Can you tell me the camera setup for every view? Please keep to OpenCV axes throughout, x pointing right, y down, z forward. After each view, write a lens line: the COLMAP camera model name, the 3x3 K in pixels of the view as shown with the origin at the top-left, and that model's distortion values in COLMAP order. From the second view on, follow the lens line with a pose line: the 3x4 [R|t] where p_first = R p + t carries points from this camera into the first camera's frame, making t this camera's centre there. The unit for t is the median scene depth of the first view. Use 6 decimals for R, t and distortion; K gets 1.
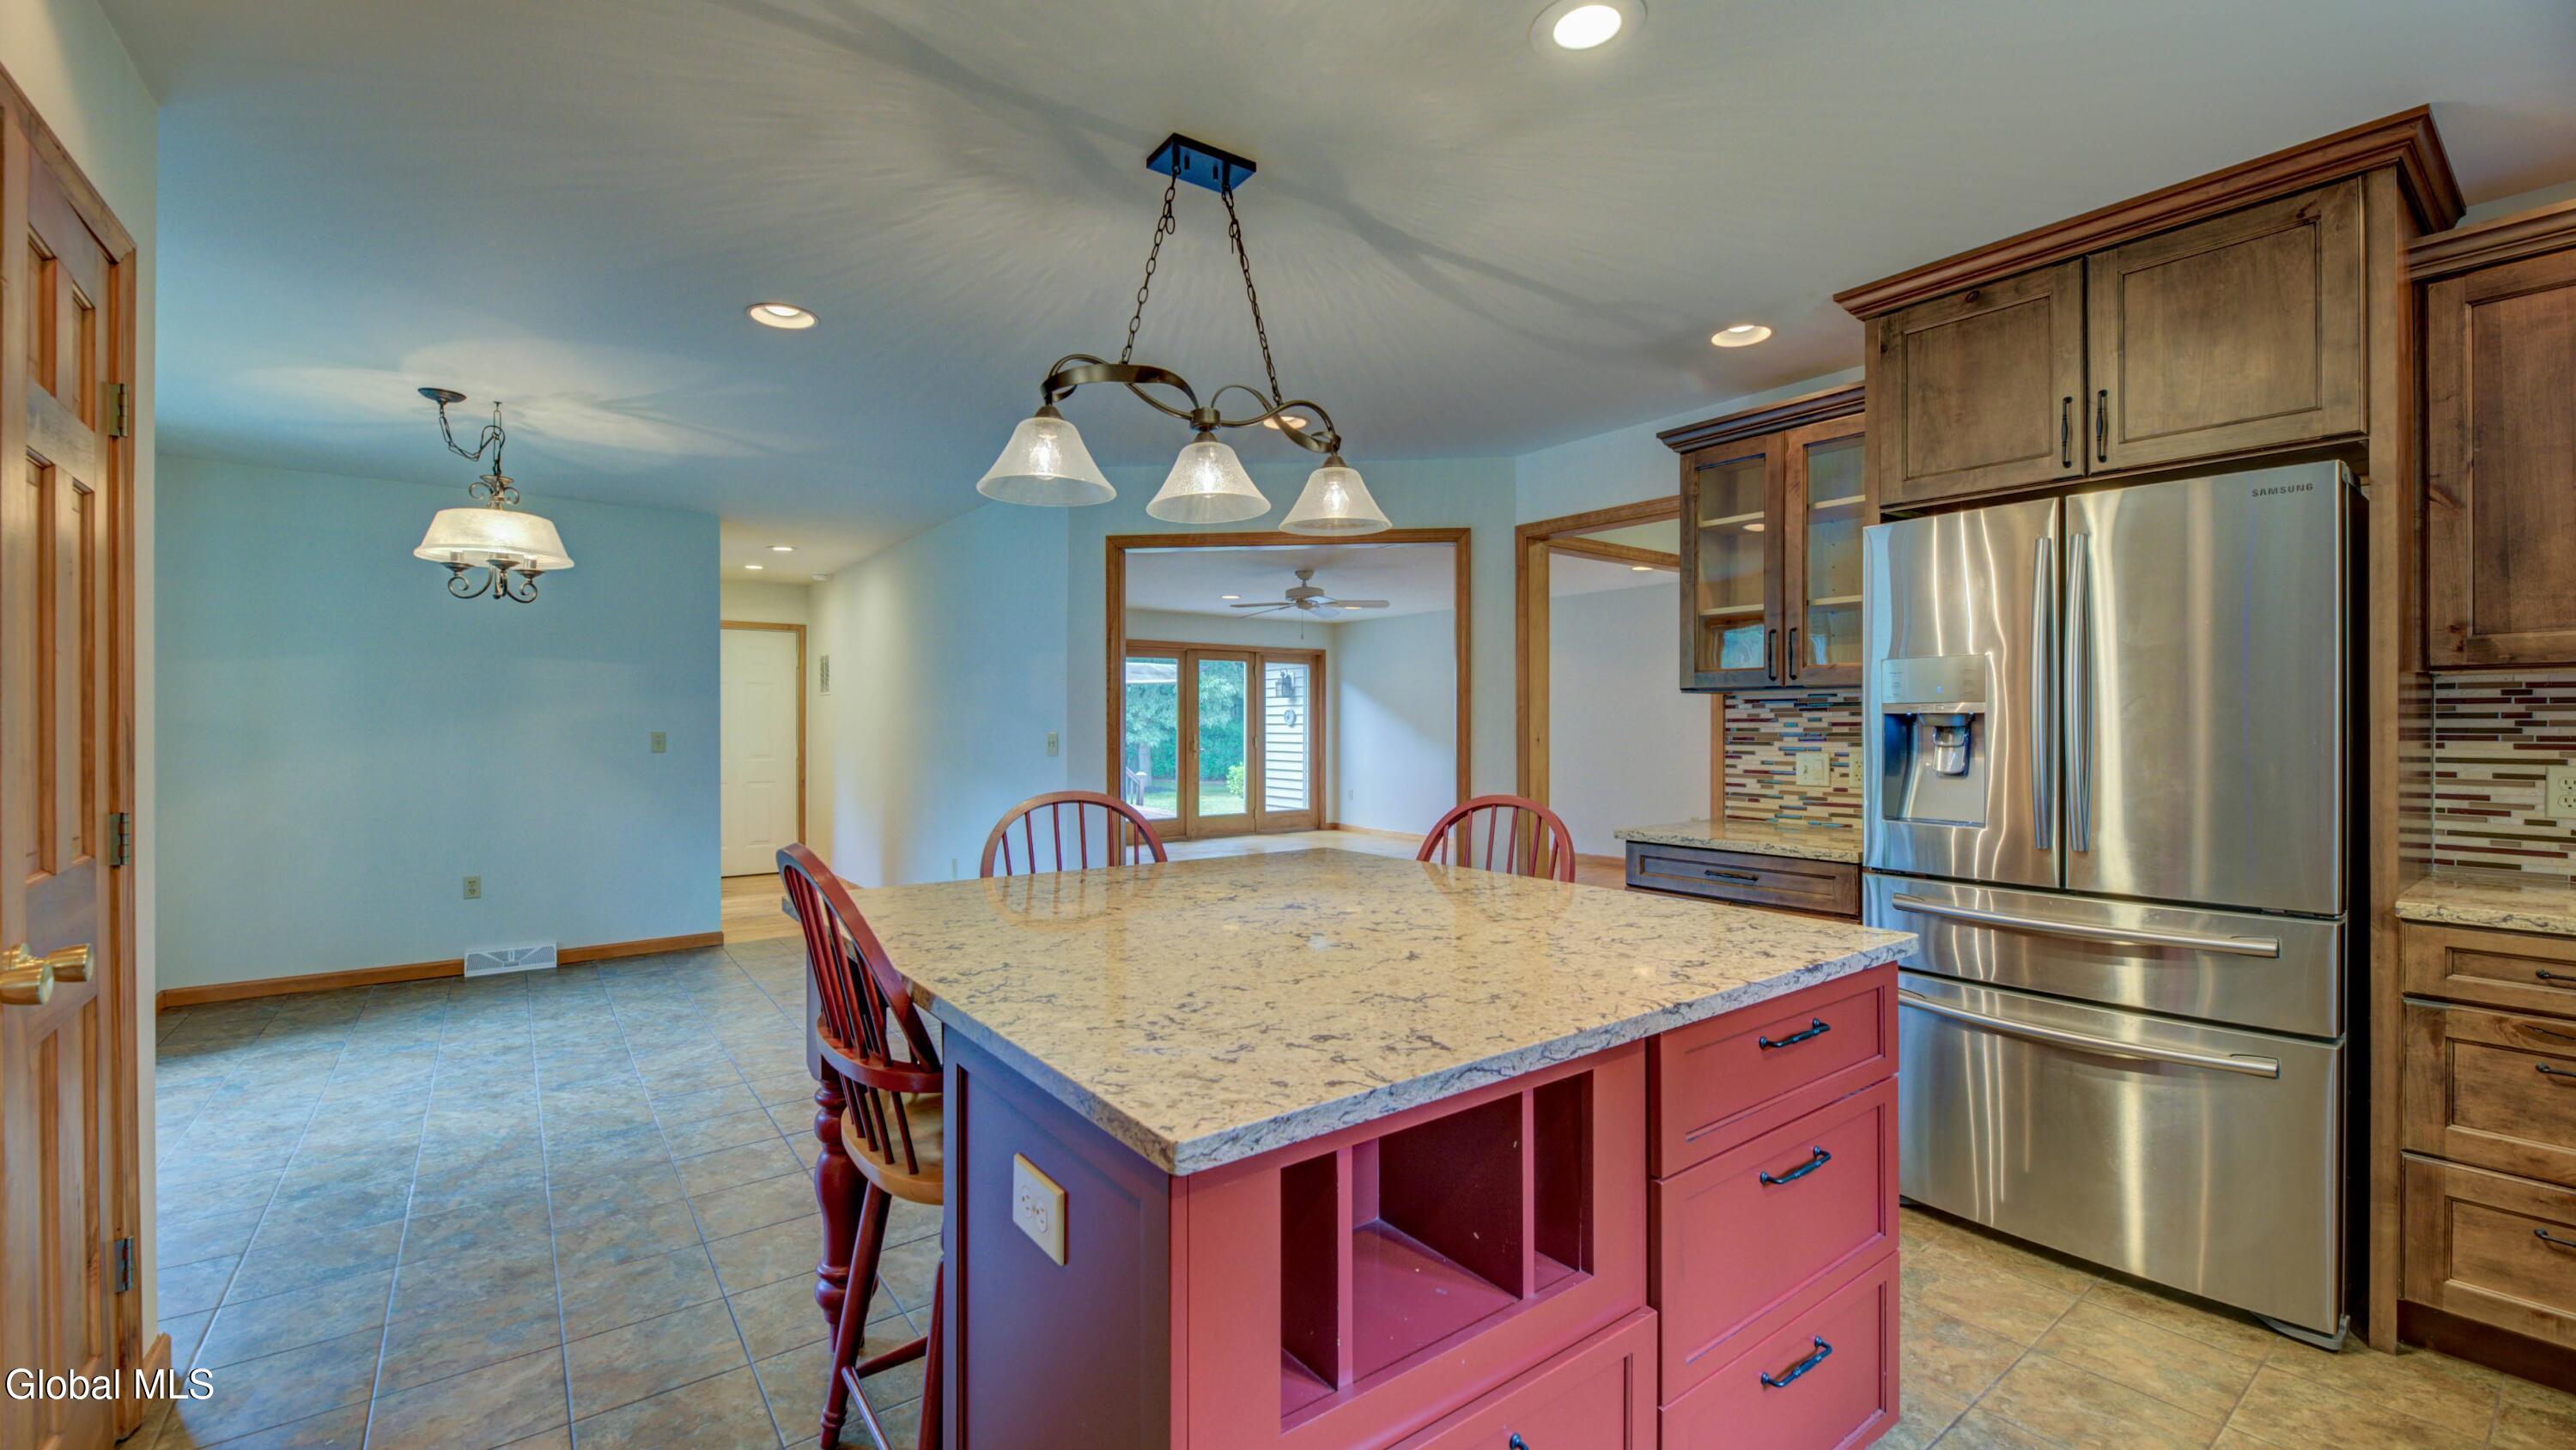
lens RADIAL K [[1058.7, 0, 1283.9], [0, 1058.7, 708.8], [0, 0, 1]] dist [-0.003770, -0.000992]
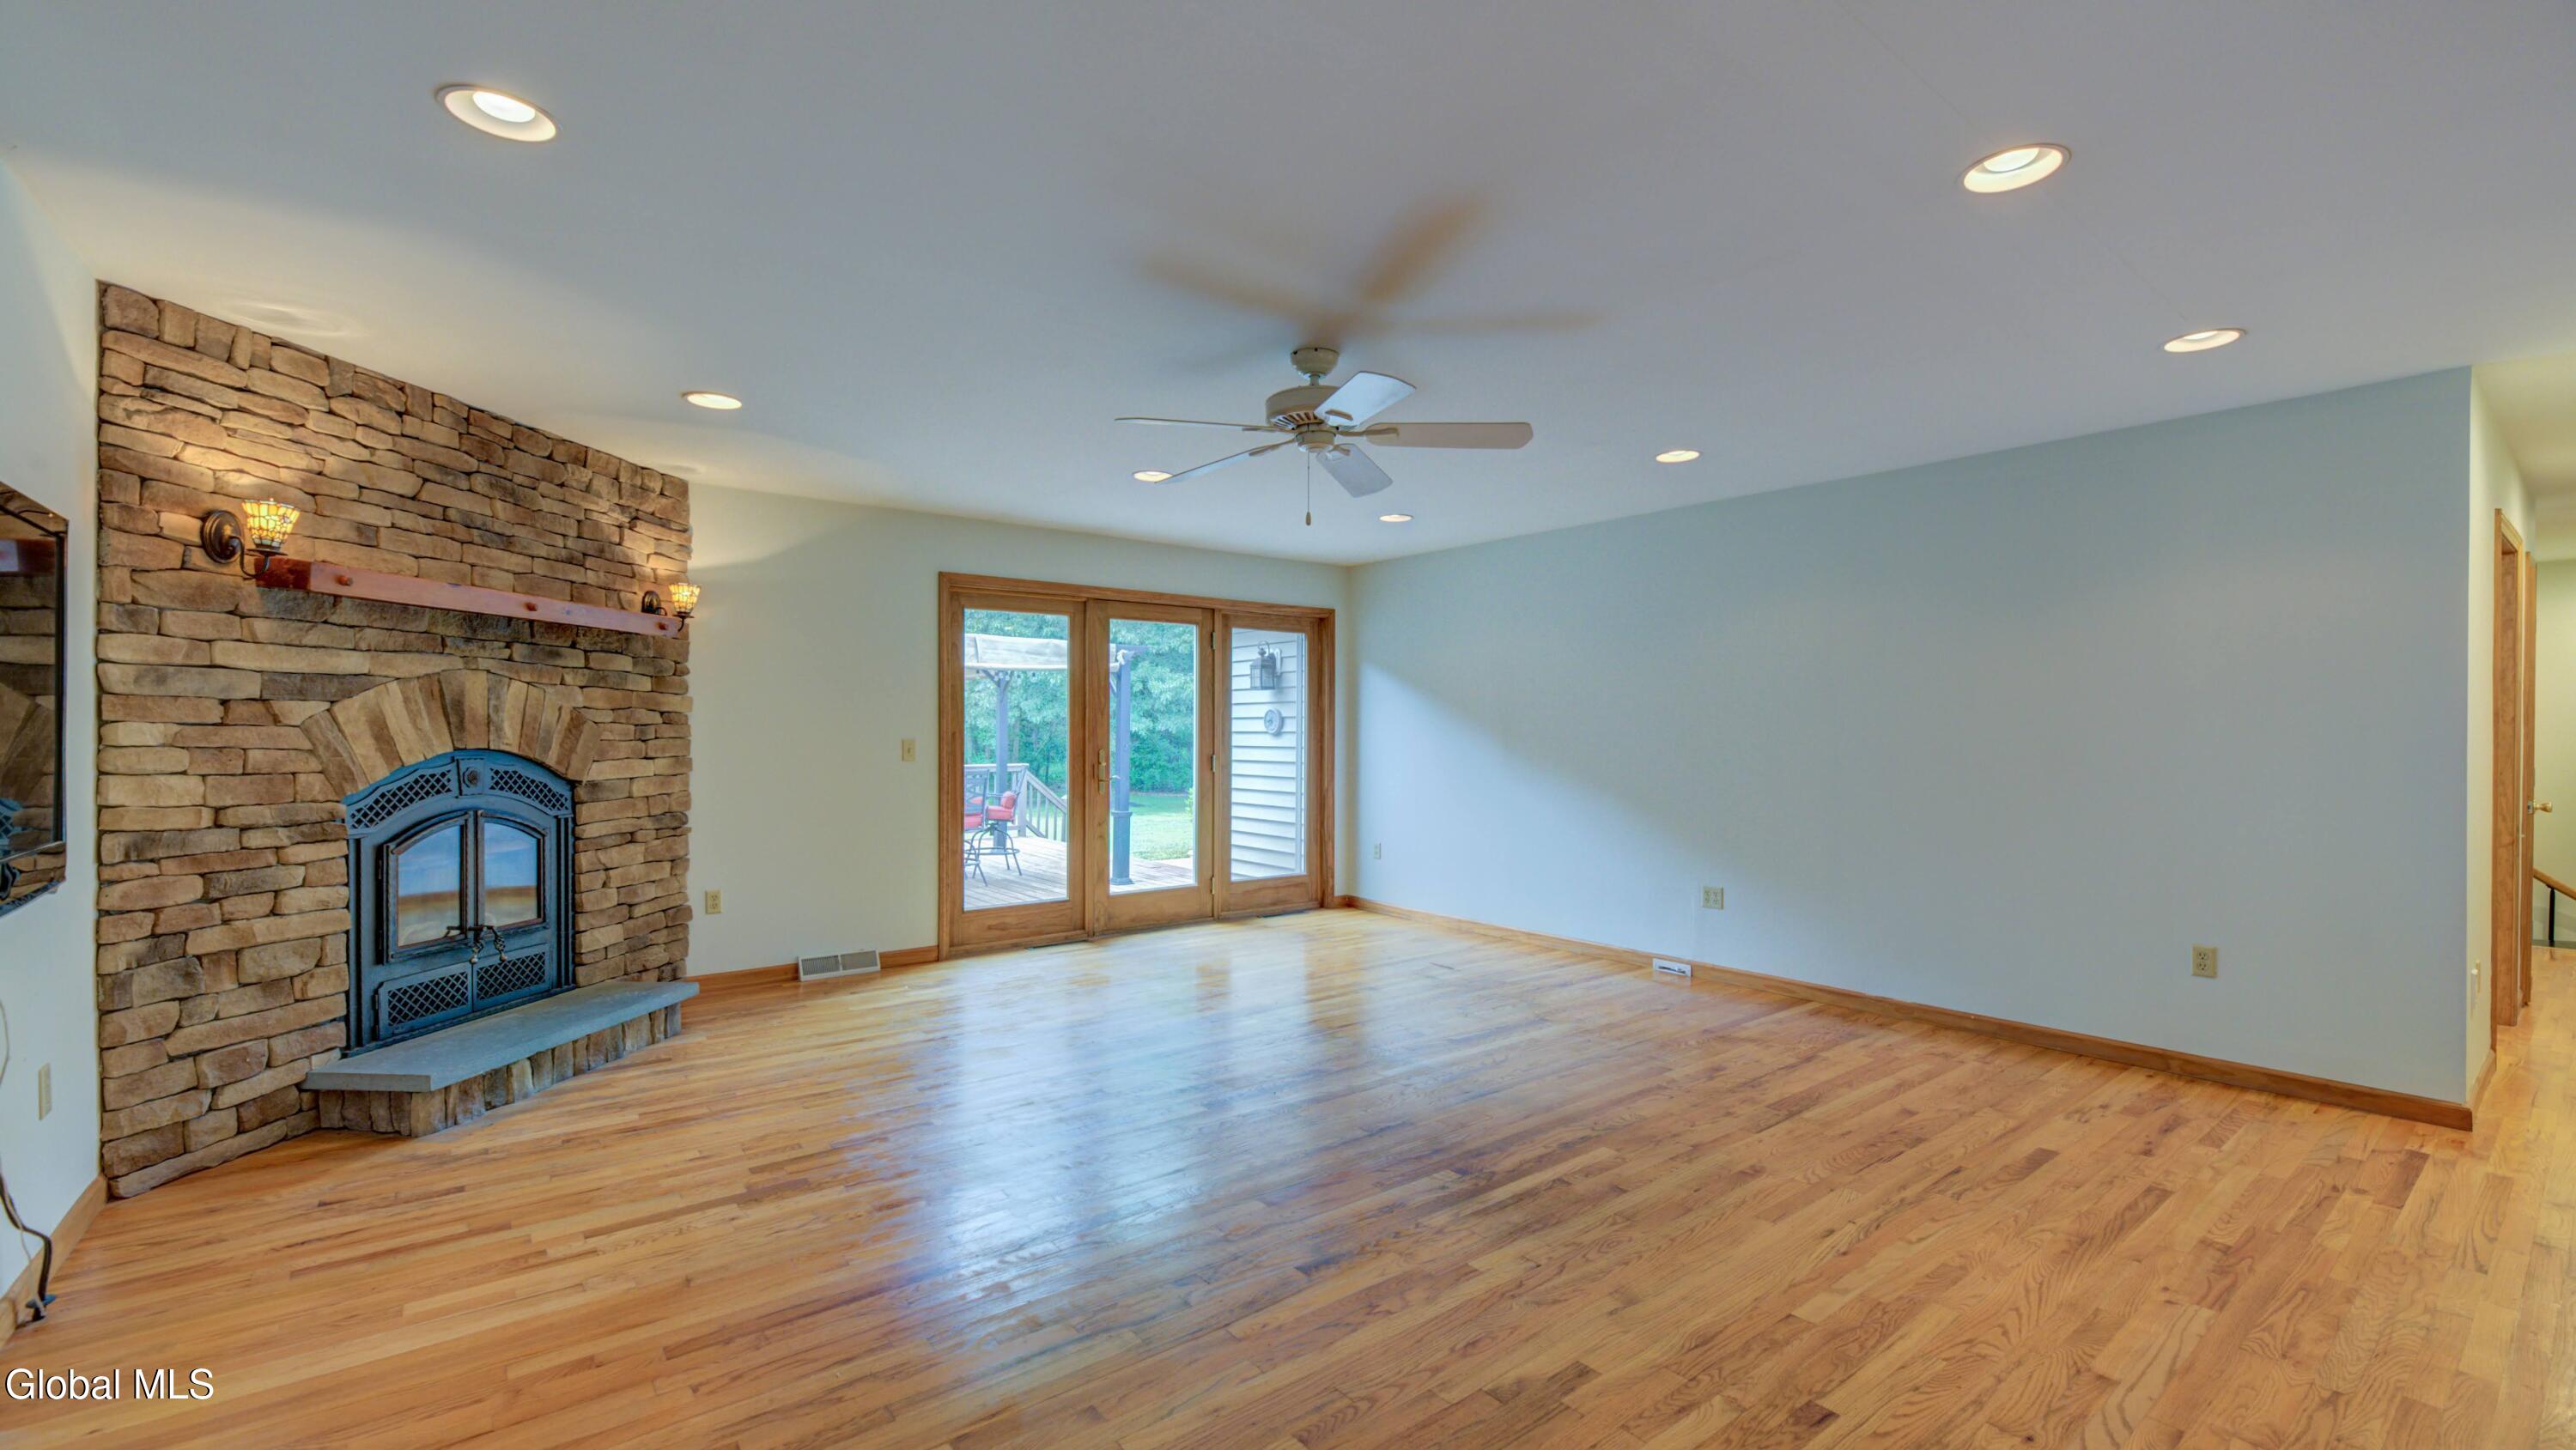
lens RADIAL K [[1058.7, 0, 1265.8], [0, 1058.7, 739.7], [0, 0, 1]] dist [-0.003770, -0.000992]
pose [[0.999999, 0.000856, 0.000581, 0.000840], [-0.000867, 0.999829, 0.018462, 0.007379], [-0.000565, -0.018463, 0.999829, 0.421550]]
